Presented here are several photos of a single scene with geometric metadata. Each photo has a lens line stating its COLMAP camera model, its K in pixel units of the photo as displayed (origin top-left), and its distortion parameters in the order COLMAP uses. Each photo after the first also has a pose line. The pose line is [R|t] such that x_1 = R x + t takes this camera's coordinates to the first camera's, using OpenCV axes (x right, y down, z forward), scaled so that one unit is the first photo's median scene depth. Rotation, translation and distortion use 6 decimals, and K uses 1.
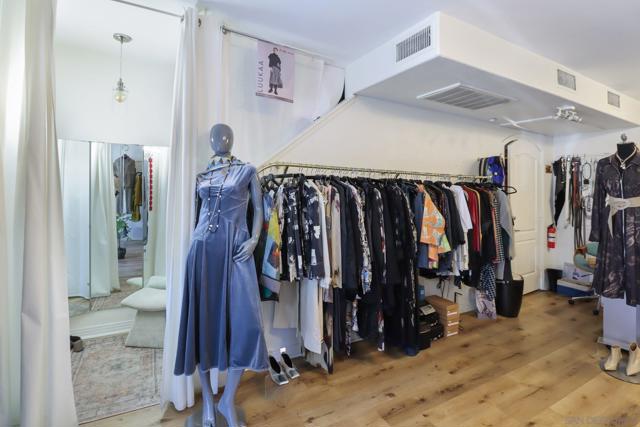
lens RADIAL K [[300.8, 0, 311.5], [0, 300.8, 185.4], [0, 0, 1]] dist [-0.002800, -0.002035]
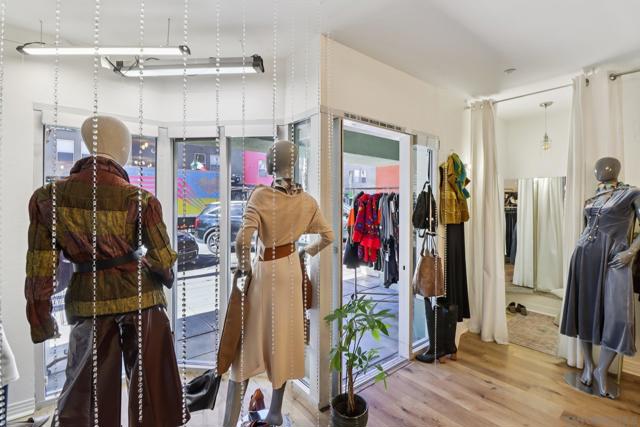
lens RADIAL K [[300.8, 0, 319.5], [0, 300.8, 211.1], [0, 0, 1]] dist [-0.002800, -0.002035]
pose [[0.177124, -0.004834, -0.984177, 0.716935], [0.012197, 0.999922, -0.002716, 0.007275], [0.984113, -0.011523, 0.177170, -0.393907]]
